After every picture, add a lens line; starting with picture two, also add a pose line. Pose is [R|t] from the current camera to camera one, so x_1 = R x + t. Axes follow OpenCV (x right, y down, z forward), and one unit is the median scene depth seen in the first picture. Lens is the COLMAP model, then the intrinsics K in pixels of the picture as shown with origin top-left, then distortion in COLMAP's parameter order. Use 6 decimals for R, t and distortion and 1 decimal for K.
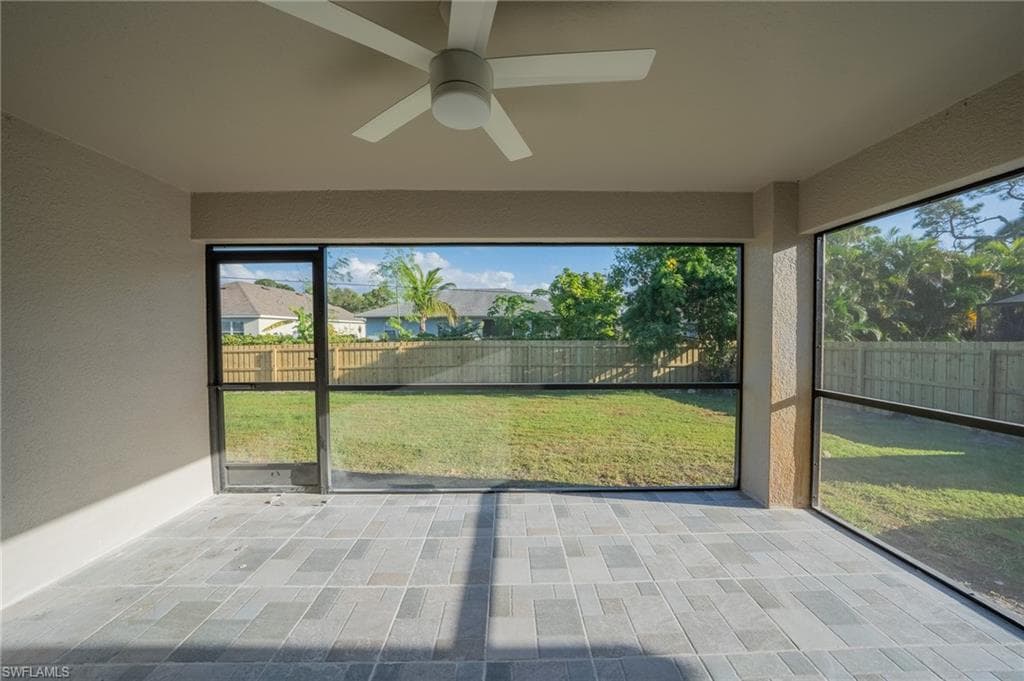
lens RADIAL K [[355.5, 0, 514.5], [0, 355.5, 339.7], [0, 0, 1]] dist [-0.028057, 0.005372]
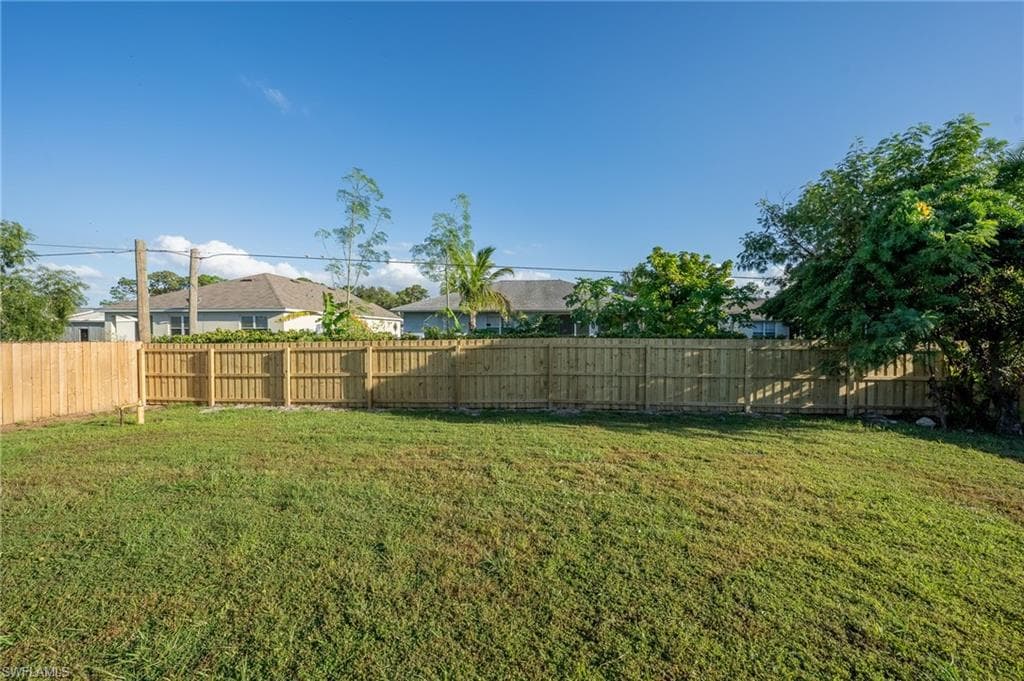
lens RADIAL K [[355.5, 0, 514.5], [0, 355.5, 339.7], [0, 0, 1]] dist [-0.028057, 0.005372]
pose [[0.996748, 0.007085, -0.080266, -0.153538], [-0.007216, 0.999973, -0.001343, 0.006756], [0.080254, 0.001918, 0.996773, 0.307599]]
